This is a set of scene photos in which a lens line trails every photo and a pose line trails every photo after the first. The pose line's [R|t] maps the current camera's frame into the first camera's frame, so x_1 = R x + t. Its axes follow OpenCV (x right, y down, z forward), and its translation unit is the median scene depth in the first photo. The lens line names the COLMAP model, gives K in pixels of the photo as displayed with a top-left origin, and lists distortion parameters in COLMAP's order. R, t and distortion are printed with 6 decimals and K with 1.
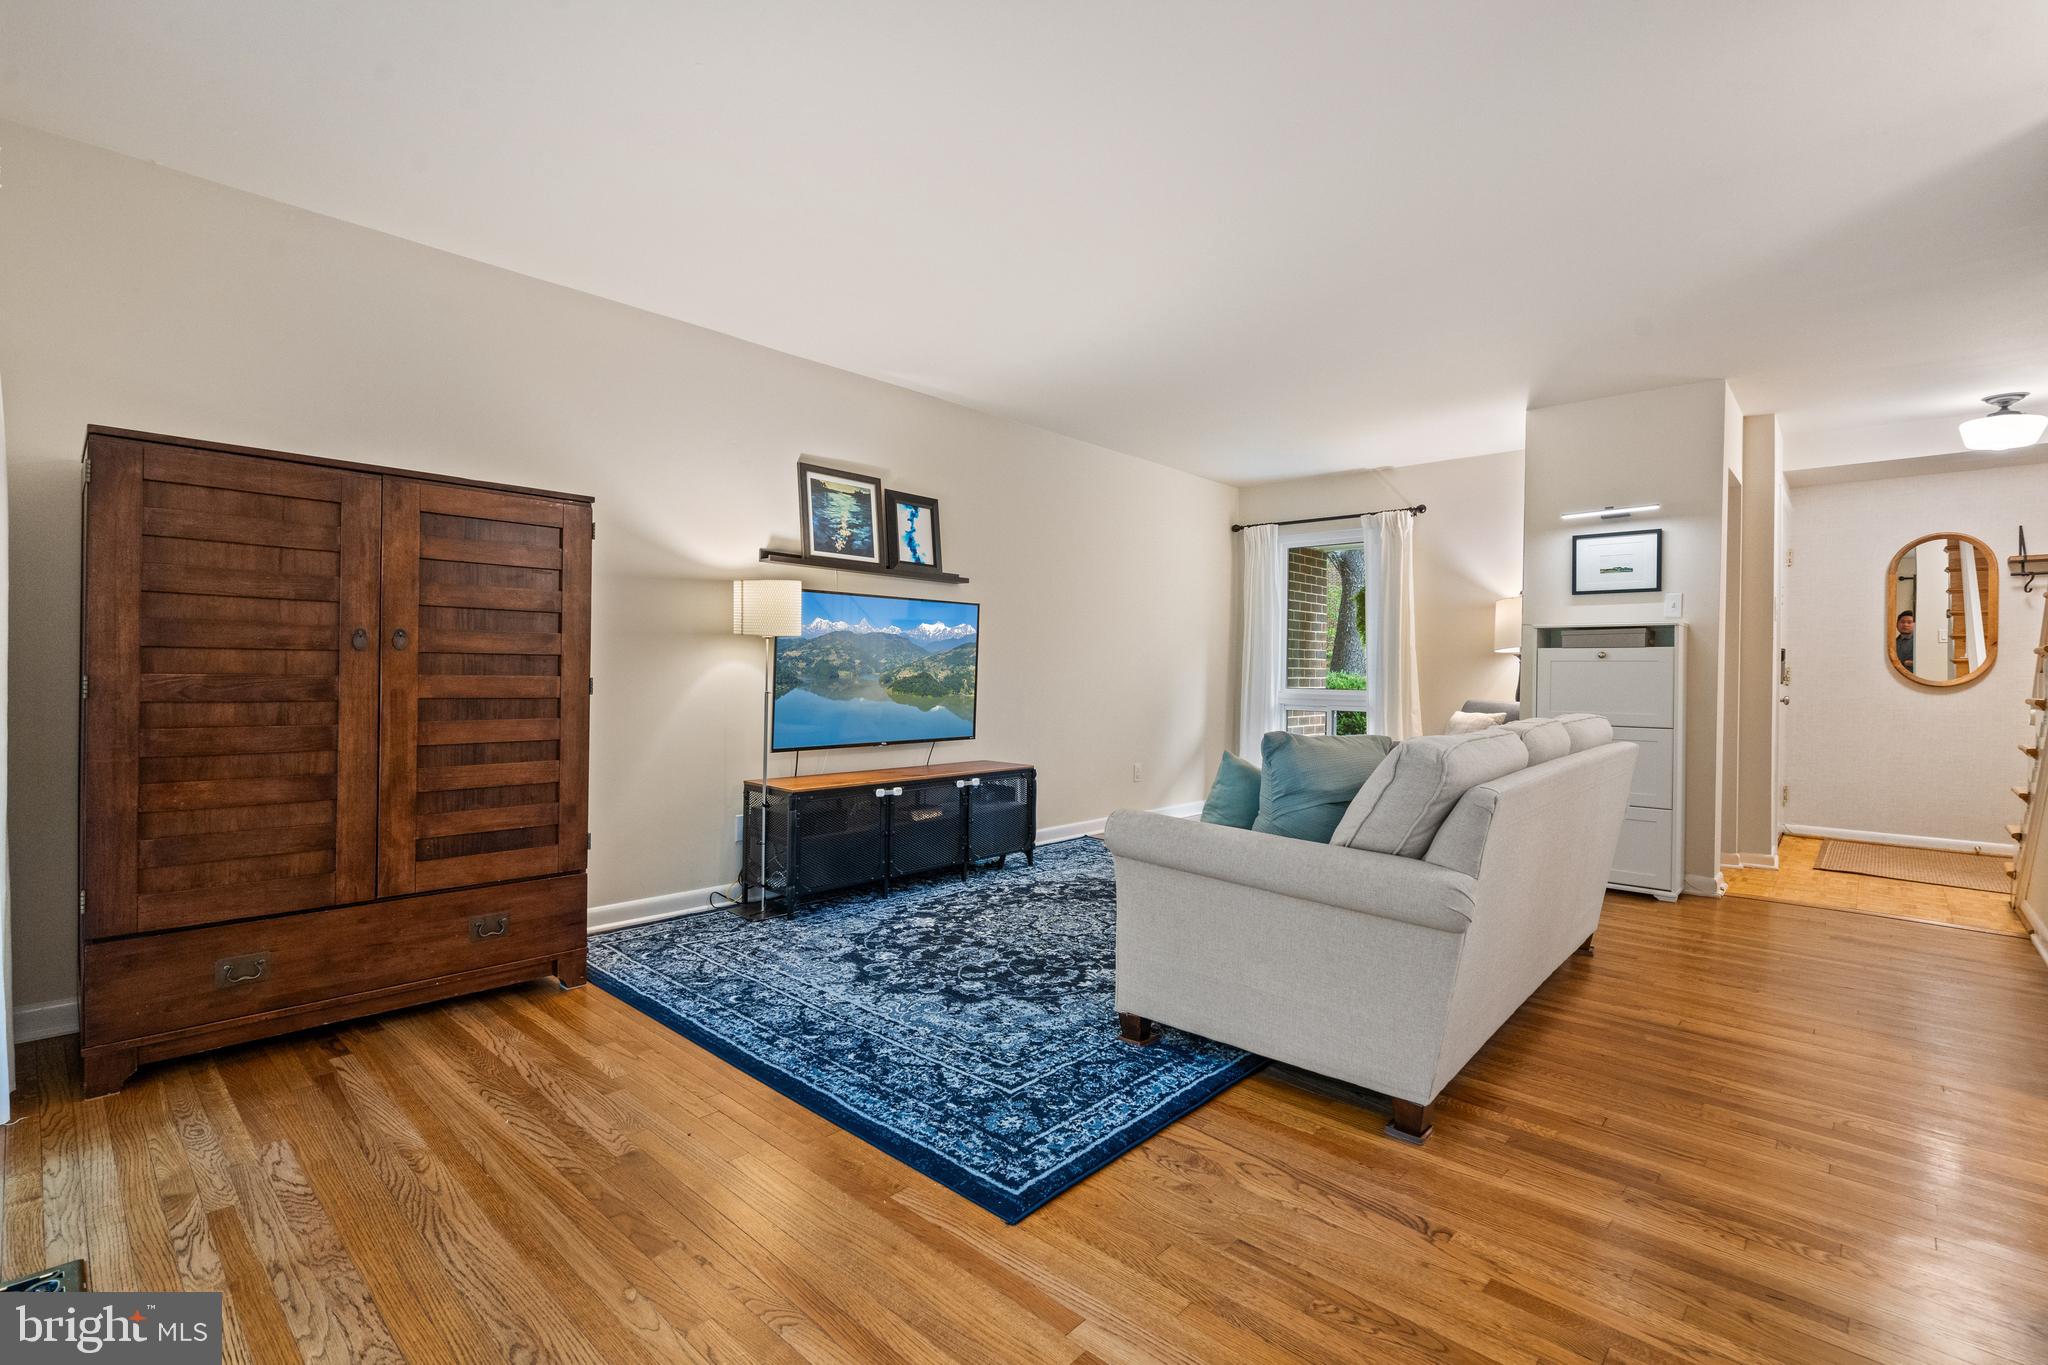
lens RADIAL K [[924.1, 0, 1036.5], [0, 924.1, 674.1], [0, 0, 1]] dist [-0.009618, 0.003296]
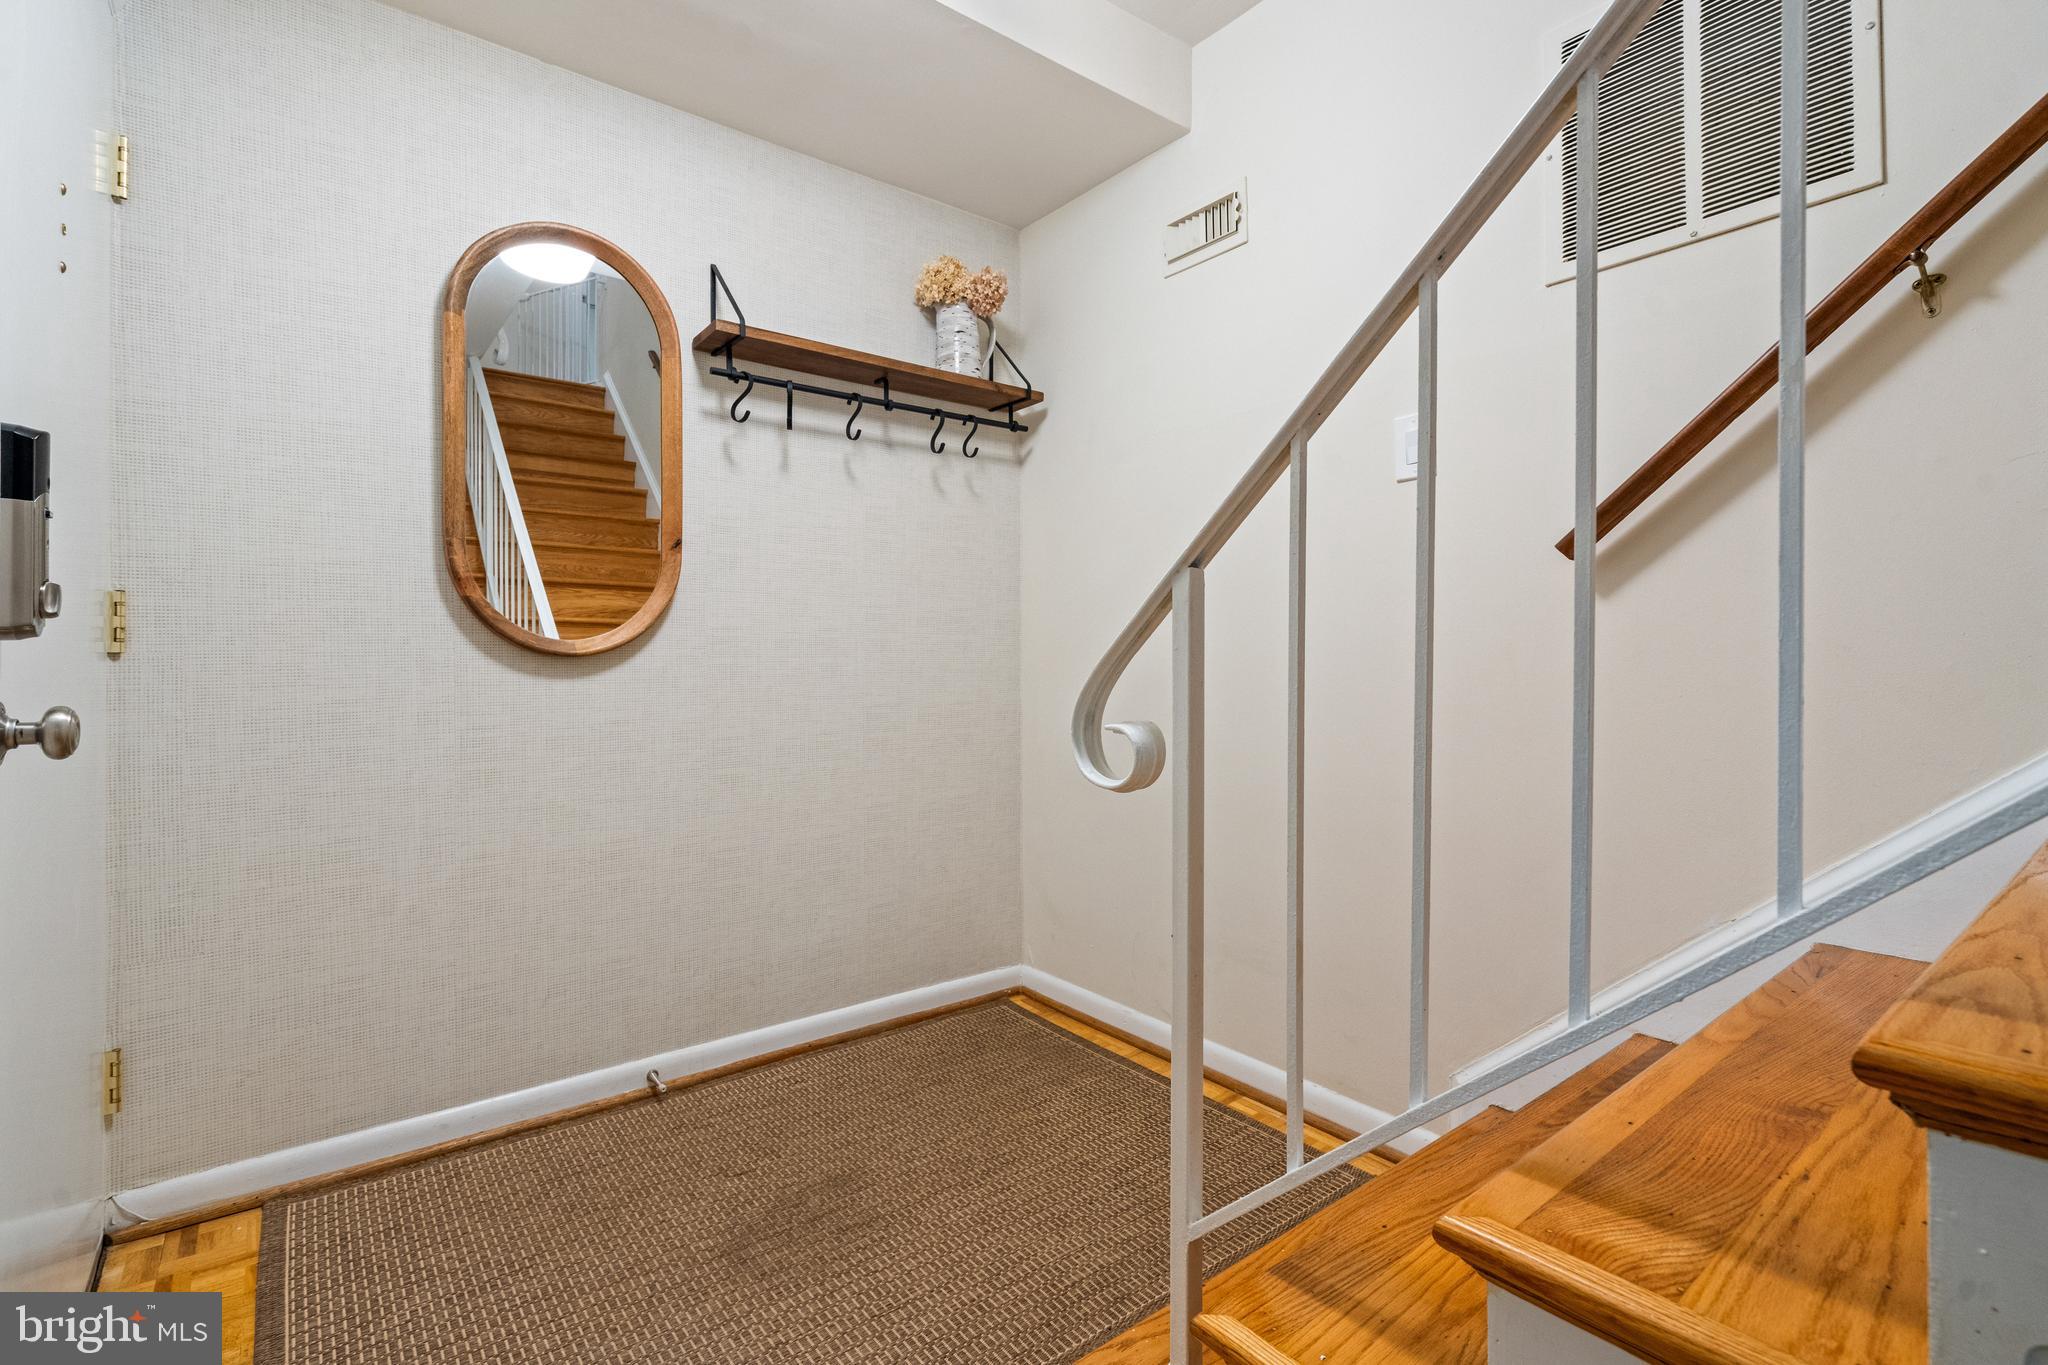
lens RADIAL K [[924.1, 0, 1016.3], [0, 924.1, 668.8], [0, 0, 1]] dist [-0.009618, 0.003296]
pose [[0.169428, -0.018196, 0.985375, 0.885965], [0.005711, 0.999831, 0.017481, 0.020714], [-0.985526, 0.002666, 0.169503, 1.033606]]
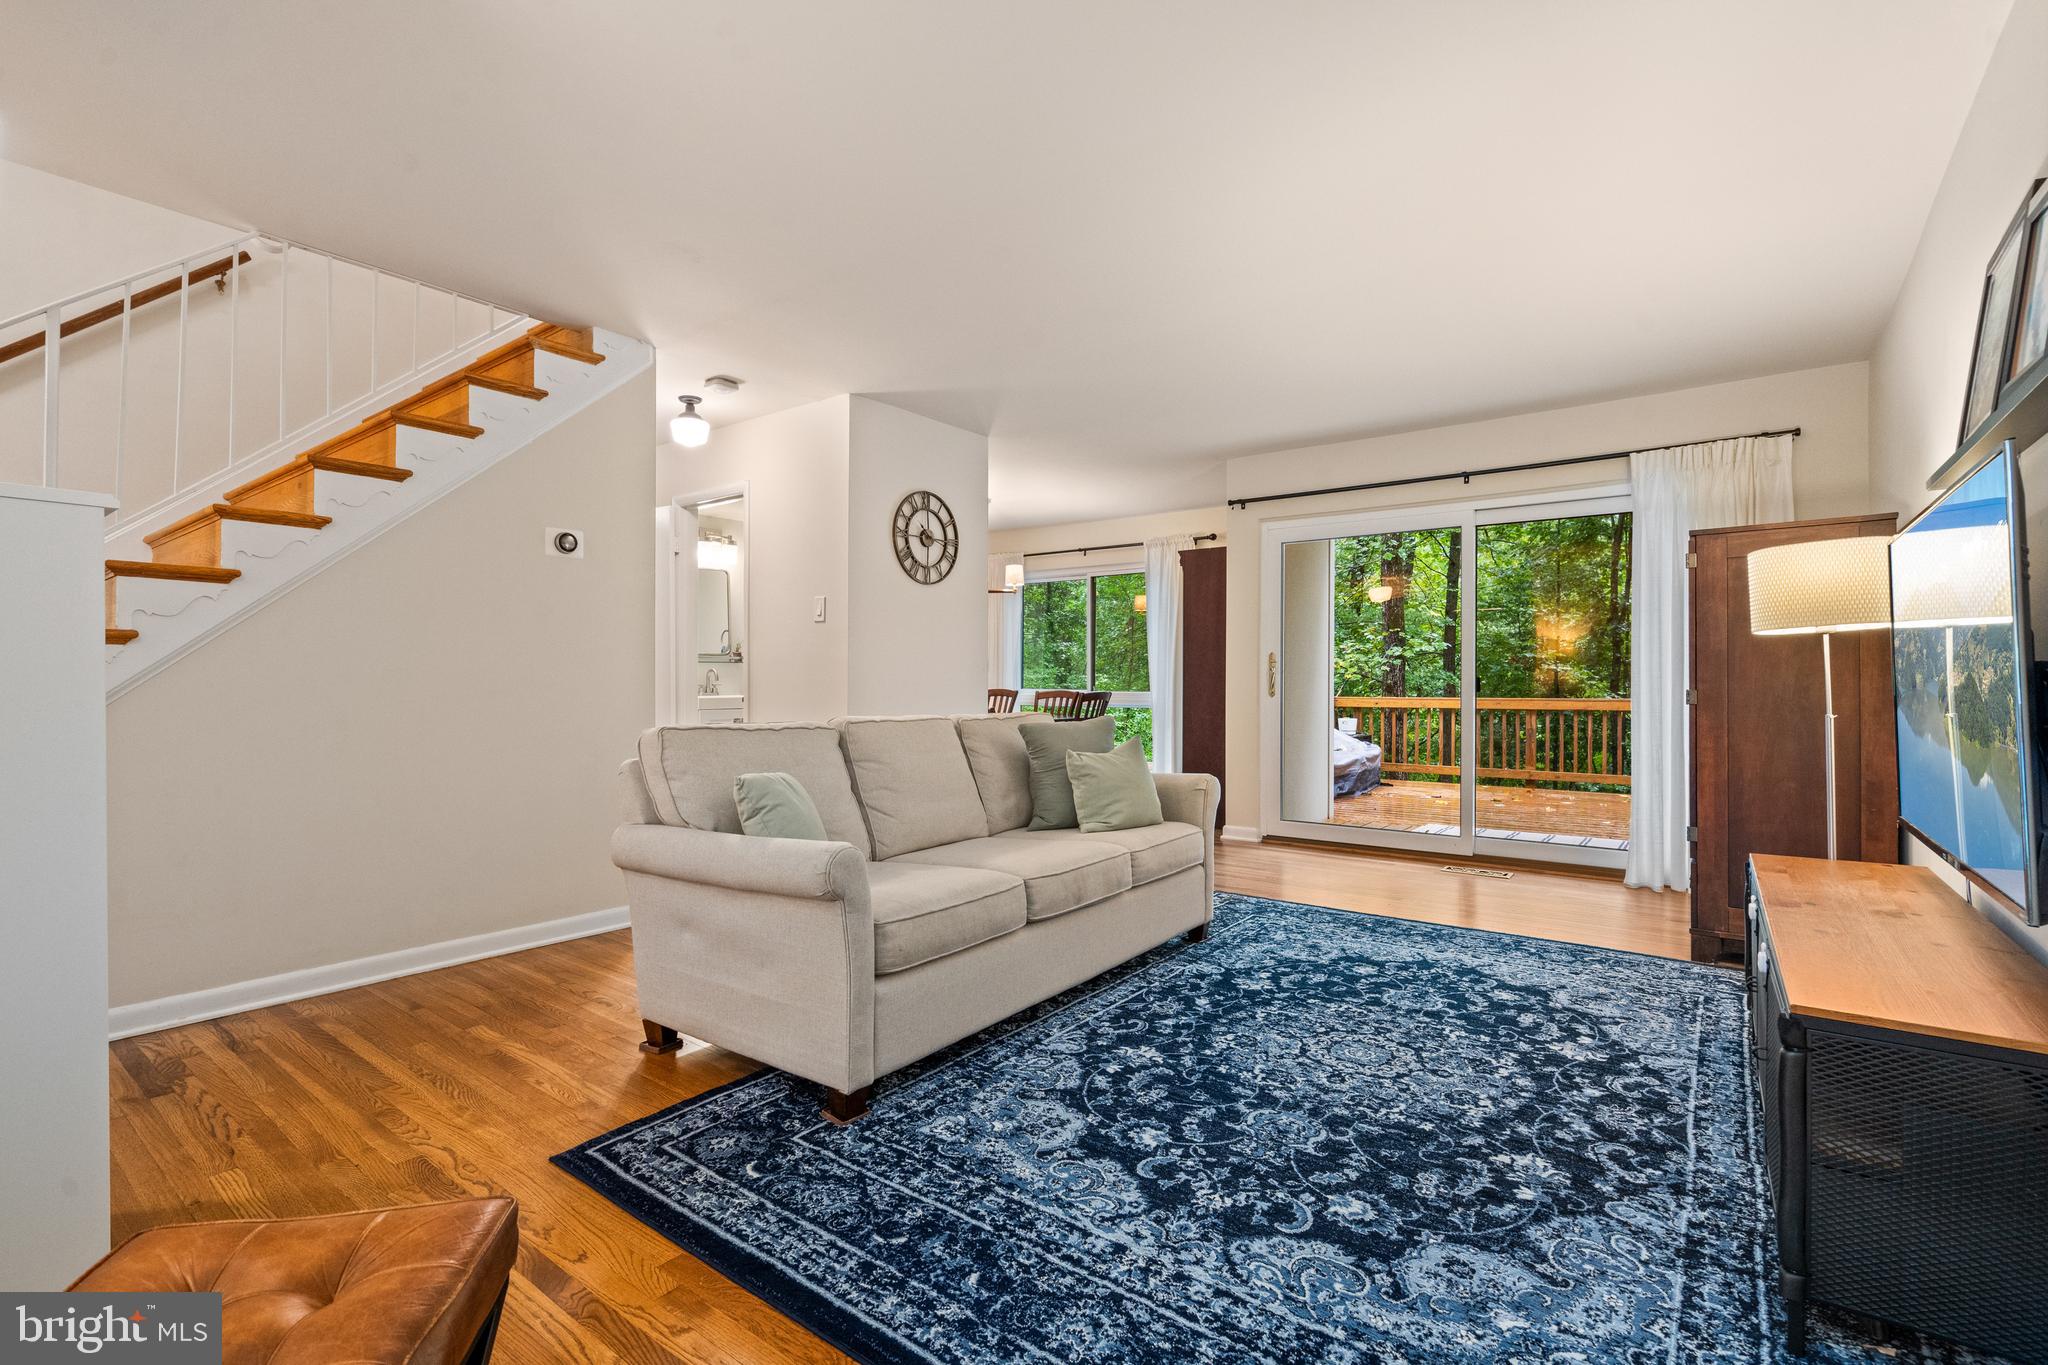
lens RADIAL K [[924.1, 0, 1014.1], [0, 924.1, 672.1], [0, 0, 1]] dist [-0.009618, 0.003296]
pose [[-0.997604, -0.014222, -0.067712, 0.307435], [-0.013770, 0.999880, -0.007140, 0.001119], [0.067805, -0.006191, -0.997679, 1.506975]]
